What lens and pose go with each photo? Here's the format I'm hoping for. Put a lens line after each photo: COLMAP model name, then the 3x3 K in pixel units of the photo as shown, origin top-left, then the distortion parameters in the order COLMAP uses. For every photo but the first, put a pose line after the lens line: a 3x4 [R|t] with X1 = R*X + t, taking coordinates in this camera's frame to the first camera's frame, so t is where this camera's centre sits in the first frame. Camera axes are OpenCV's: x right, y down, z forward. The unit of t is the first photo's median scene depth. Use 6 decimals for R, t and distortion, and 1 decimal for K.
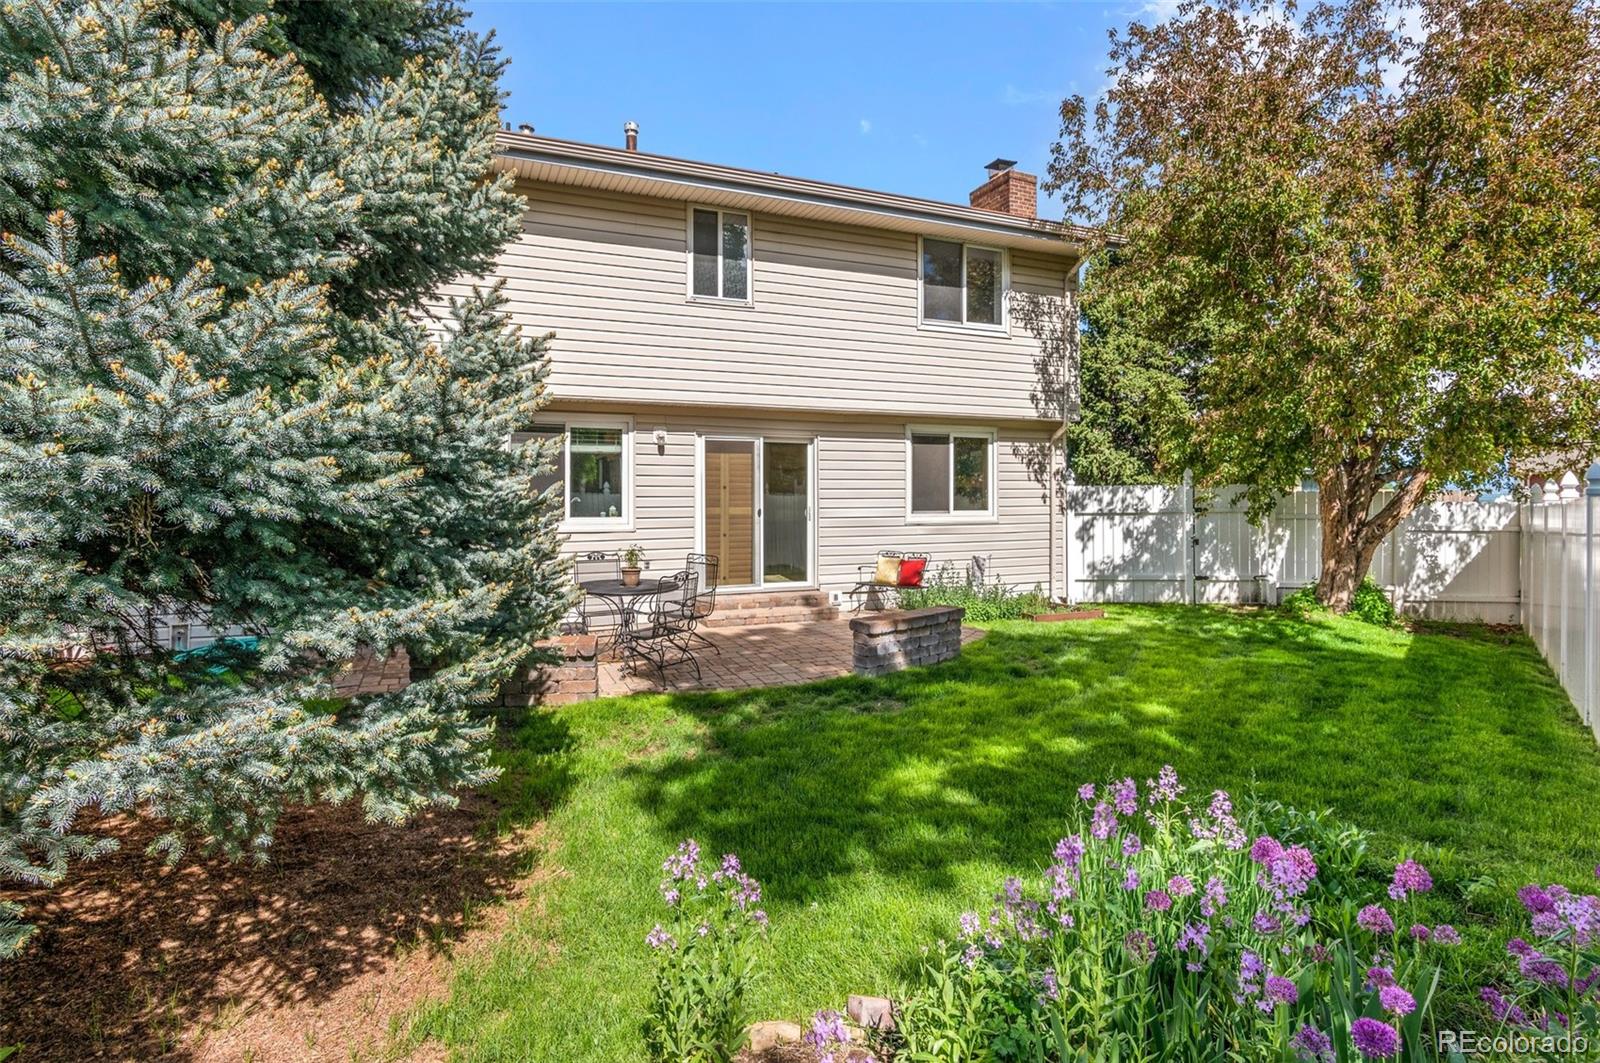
lens RADIAL K [[795.2, 0, 802.1], [0, 795.2, 523.7], [0, 0, 1]] dist [-0.016864, -0.000991]
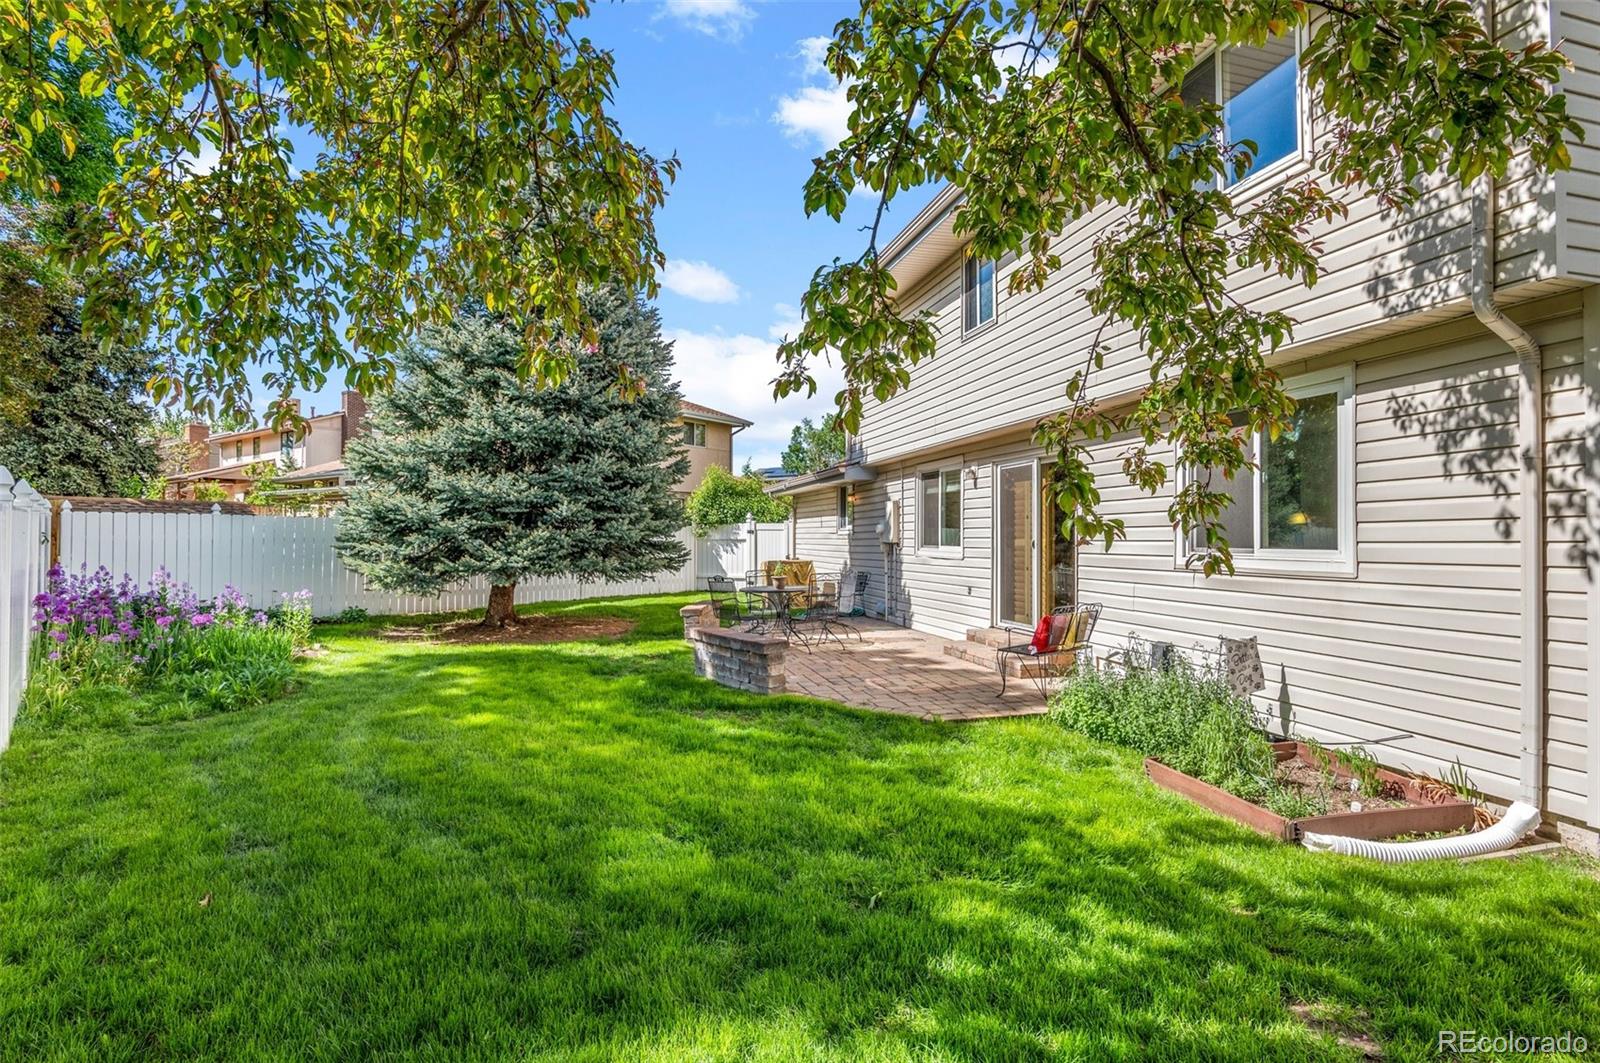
lens RADIAL K [[795.2, 0, 802.1], [0, 795.2, 523.7], [0, 0, 1]] dist [-0.016864, -0.000991]
pose [[-0.164876, -0.000670, -0.986314, 0.735977], [-0.001353, 0.999999, -0.000454, -0.032095], [0.986313, 0.001260, -0.164876, 0.768515]]
